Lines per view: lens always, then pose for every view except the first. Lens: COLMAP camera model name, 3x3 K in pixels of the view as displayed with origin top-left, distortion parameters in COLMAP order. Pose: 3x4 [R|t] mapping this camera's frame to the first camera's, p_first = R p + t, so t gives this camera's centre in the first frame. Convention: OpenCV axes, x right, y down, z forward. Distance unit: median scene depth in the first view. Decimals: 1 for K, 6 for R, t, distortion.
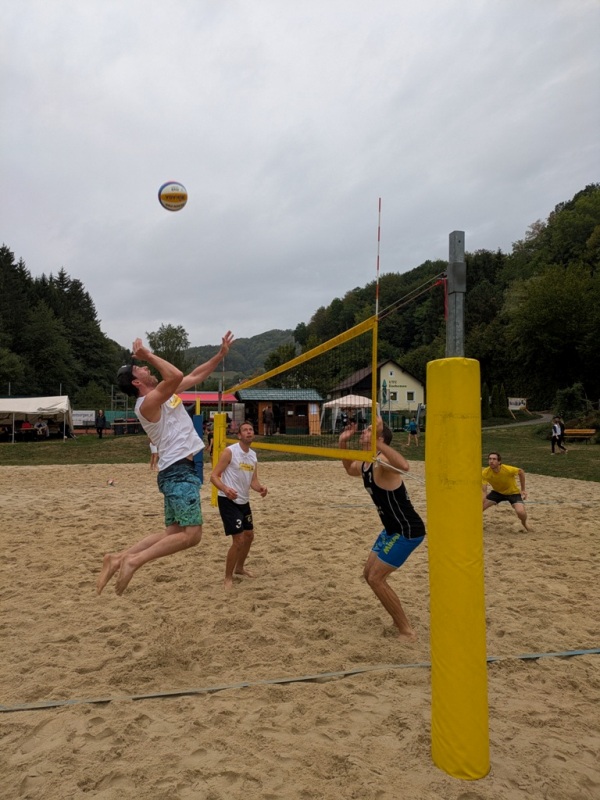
lens RADIAL K [[588.5, 0, 285.4], [0, 588.5, 406.9], [0, 0, 1]] dist [0.076976, -0.073424]
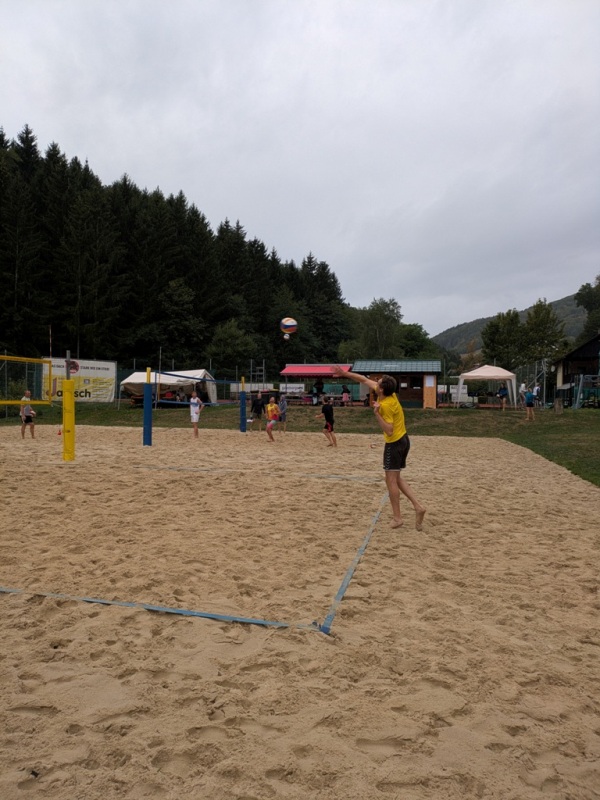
lens RADIAL K [[588.5, 0, 285.4], [0, 588.5, 406.9], [0, 0, 1]] dist [0.076976, -0.073424]
pose [[0.883903, 0.020783, -0.467209, 0.156079], [-0.000953, 0.999090, 0.042639, 0.002556], [0.467670, -0.037243, 0.883118, 0.033630]]
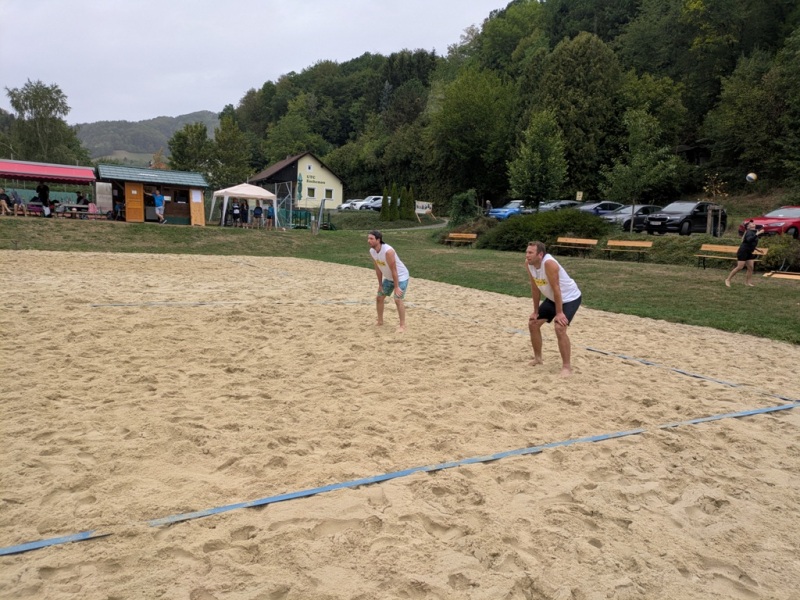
lens RADIAL K [[585.9, 0, 407.4], [0, 585.9, 317.4], [0, 0, 1]] dist [0.066358, -0.061908]
pose [[0.952655, 0.006892, 0.303975, 0.044089], [-0.063006, 0.982518, 0.175183, 0.003846], [-0.297453, -0.186042, 0.936435, 0.025276]]
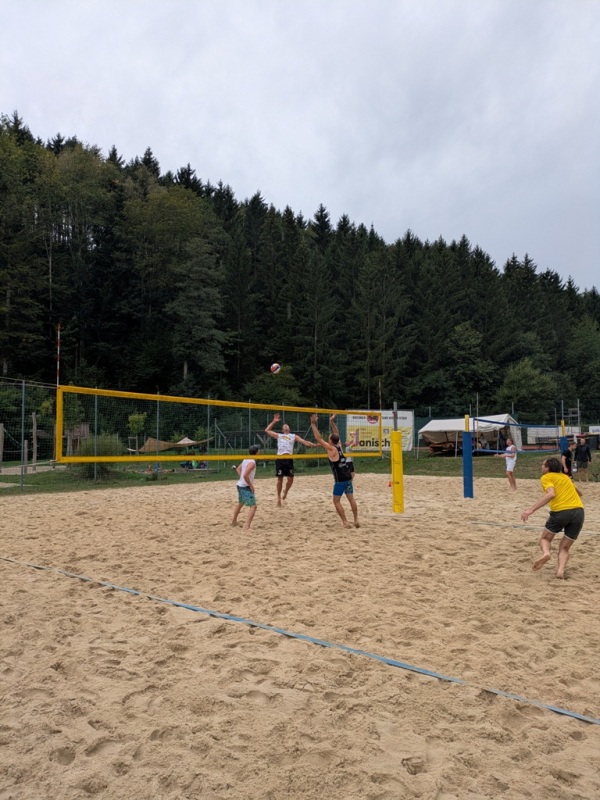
lens RADIAL K [[586.5, 0, 287.7], [0, 586.5, 417.2], [0, 0, 1]] dist [0.068716, -0.065771]
pose [[0.583154, -0.041999, -0.811275, 0.135037], [0.033842, 0.999052, -0.027394, 0.001475], [0.811657, -0.011480, 0.584022, 0.031012]]
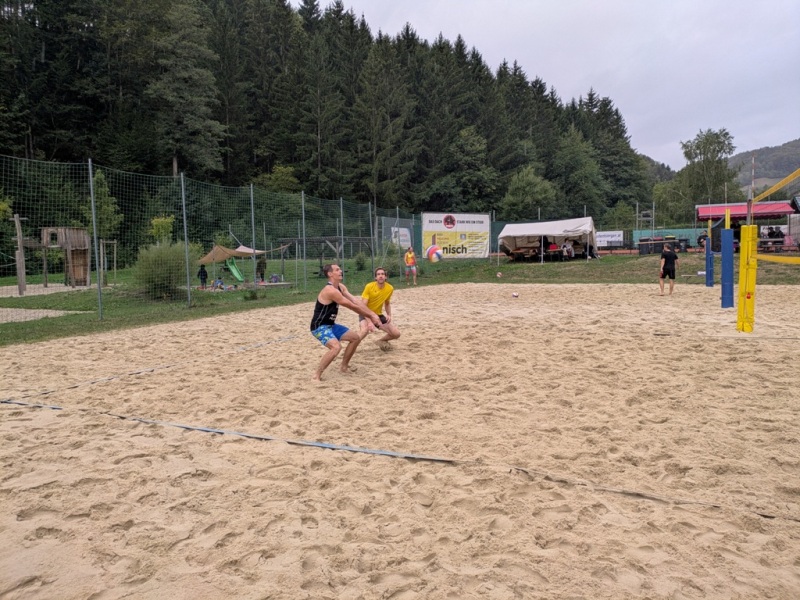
lens RADIAL K [[583.8, 0, 398.2], [0, 583.8, 294.0], [0, 0, 1]] dist [0.068409, -0.069288]
pose [[0.777440, 0.027593, -0.628351, 0.007076], [0.041998, 0.994530, 0.095636, 0.001245], [0.627553, -0.100741, 0.772029, -0.000462]]
